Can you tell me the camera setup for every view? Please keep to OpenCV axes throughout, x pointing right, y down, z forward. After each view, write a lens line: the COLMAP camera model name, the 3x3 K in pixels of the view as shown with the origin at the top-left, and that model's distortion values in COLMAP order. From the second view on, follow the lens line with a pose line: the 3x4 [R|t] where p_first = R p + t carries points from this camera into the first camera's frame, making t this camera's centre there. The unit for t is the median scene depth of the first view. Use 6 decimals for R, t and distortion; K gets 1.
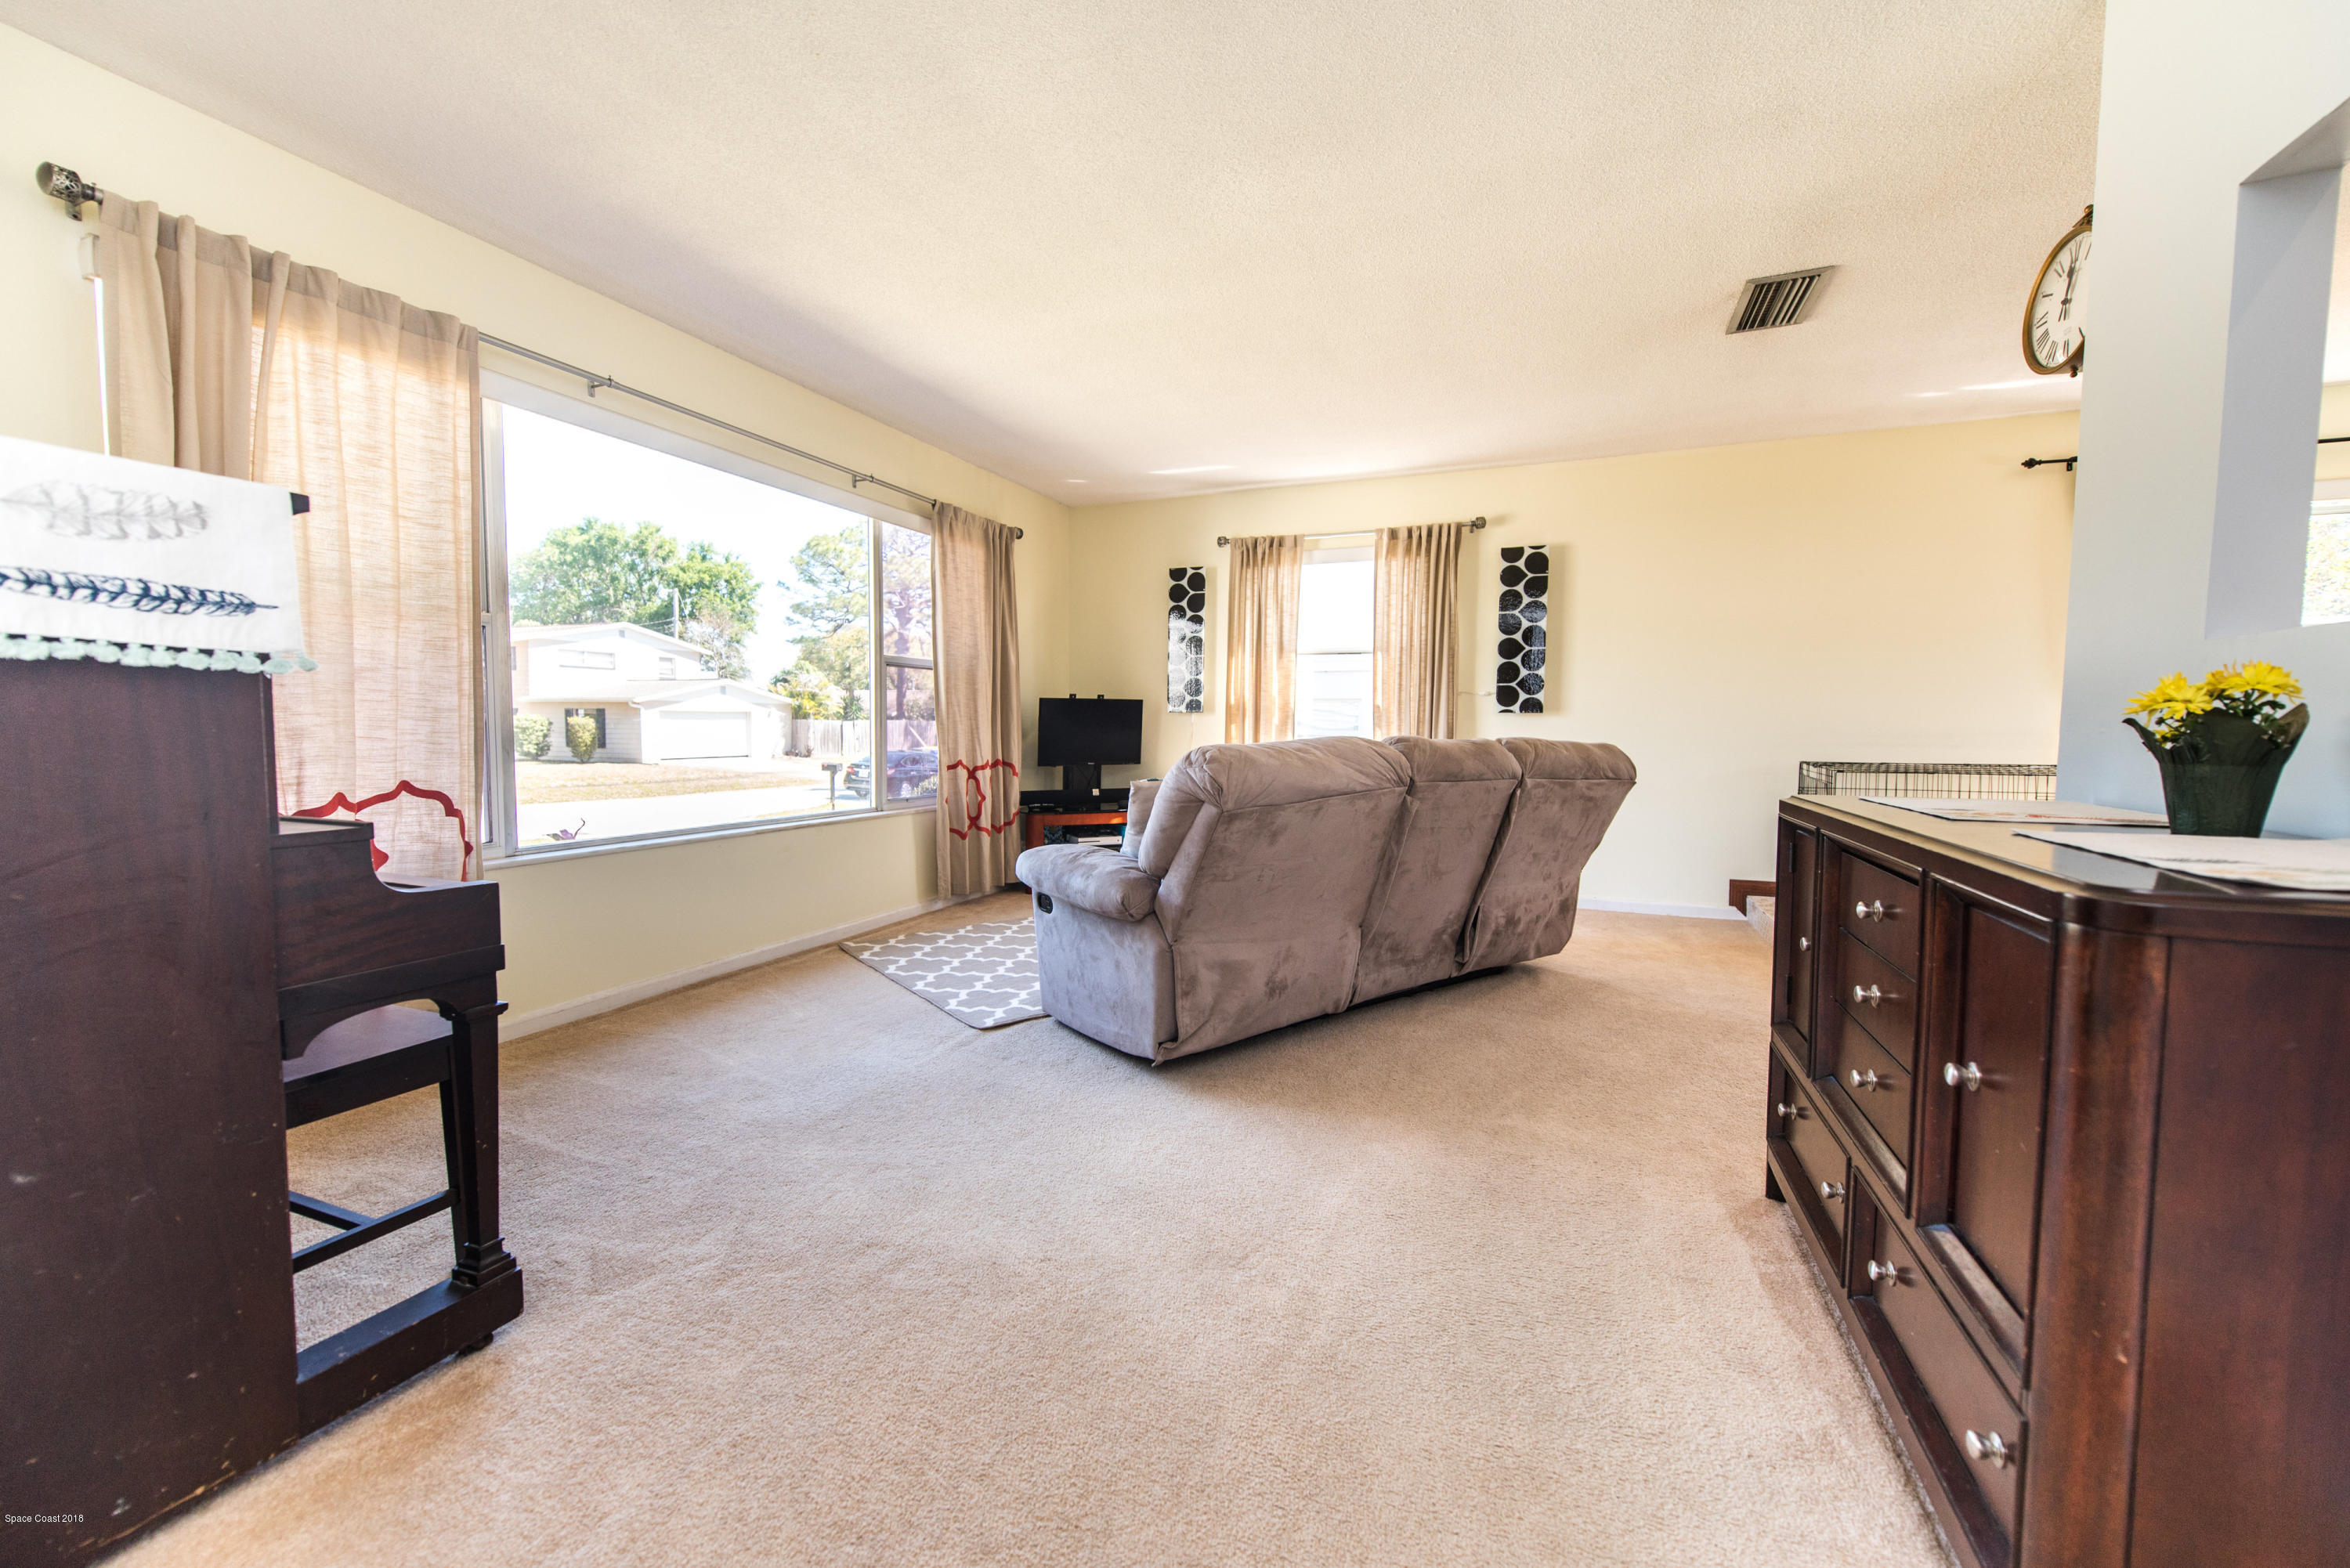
lens RADIAL K [[929.2, 0, 1183.5], [0, 929.2, 780.5], [0, 0, 1]] dist [0.015588, -0.005669]
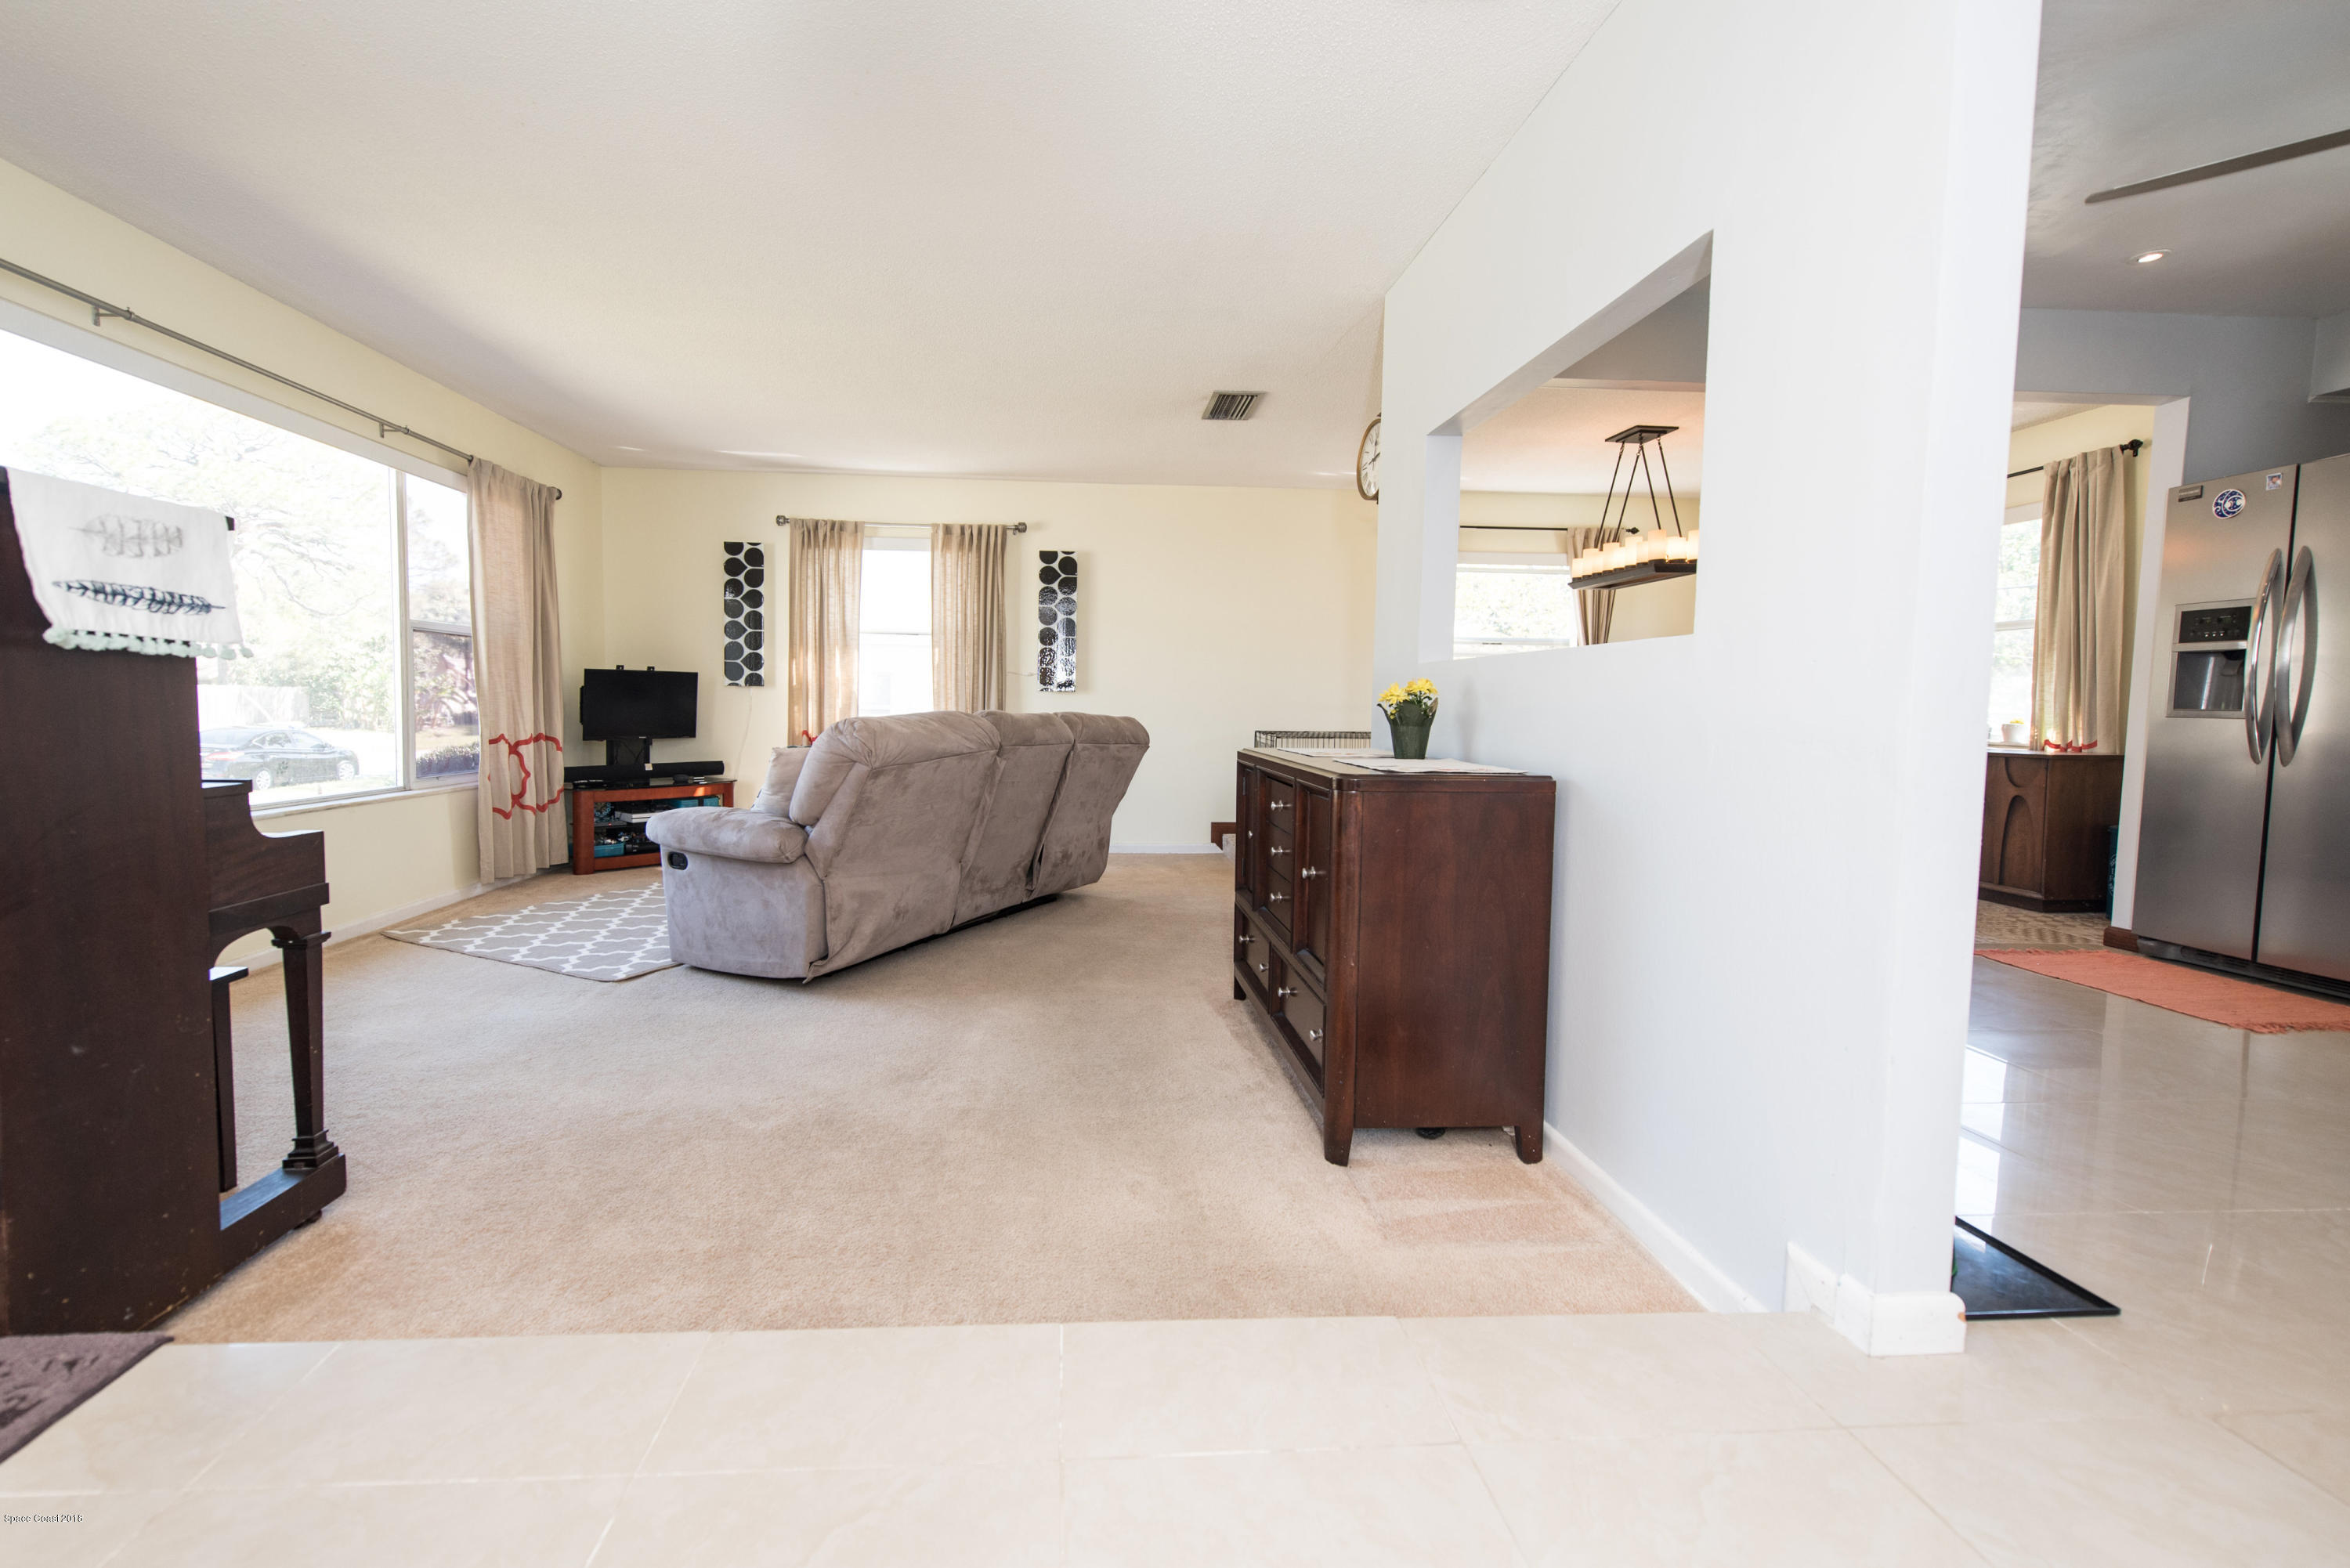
lens RADIAL K [[980.8, 0, 1136.9], [0, 980.8, 763.8], [0, 0, 1]] dist [0.014300, -0.007066]
pose [[0.897762, -0.020614, 0.439998, -0.100236], [0.017464, 0.999785, 0.011206, 0.007695], [-0.440134, -0.002376, 0.897929, -0.168388]]
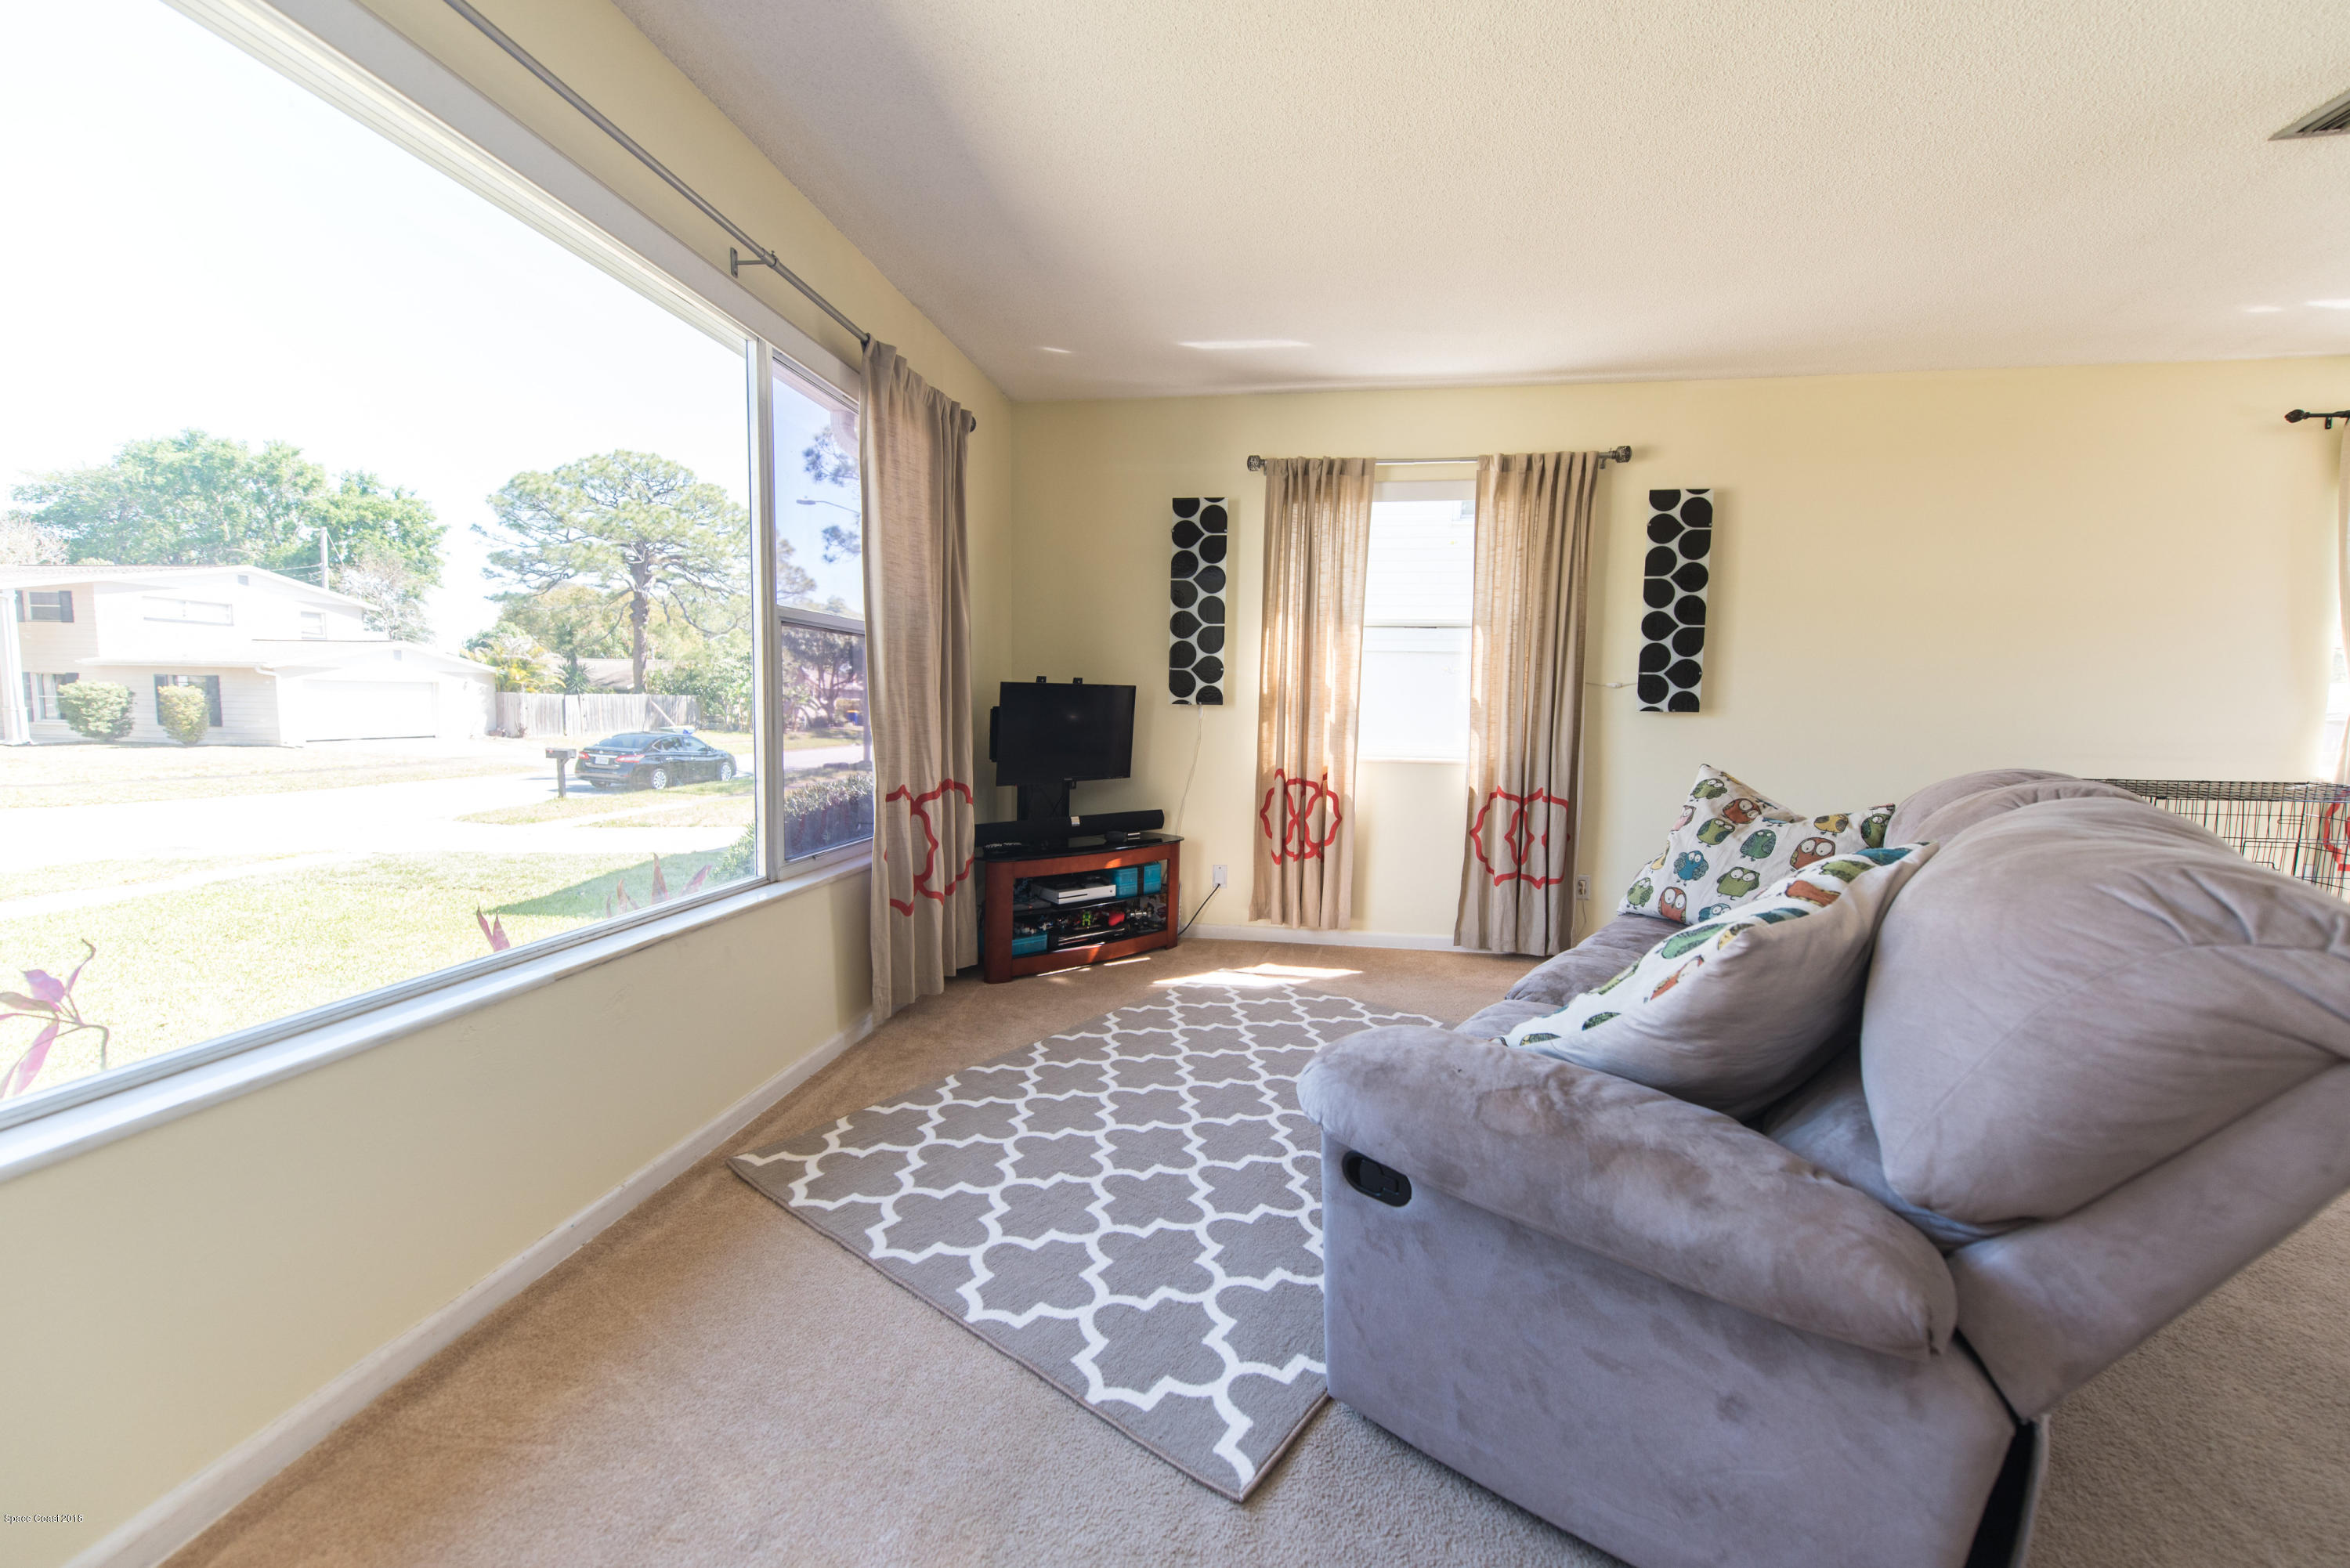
lens RADIAL K [[940.2, 0, 1200.8], [0, 940.2, 781.2], [0, 0, 1]] dist [0.014486, -0.005248]
pose [[0.970291, -0.011207, 0.241679, -0.194465], [0.005532, 0.999693, 0.024149, -0.037294], [-0.241876, -0.022095, 0.970056, 0.351868]]
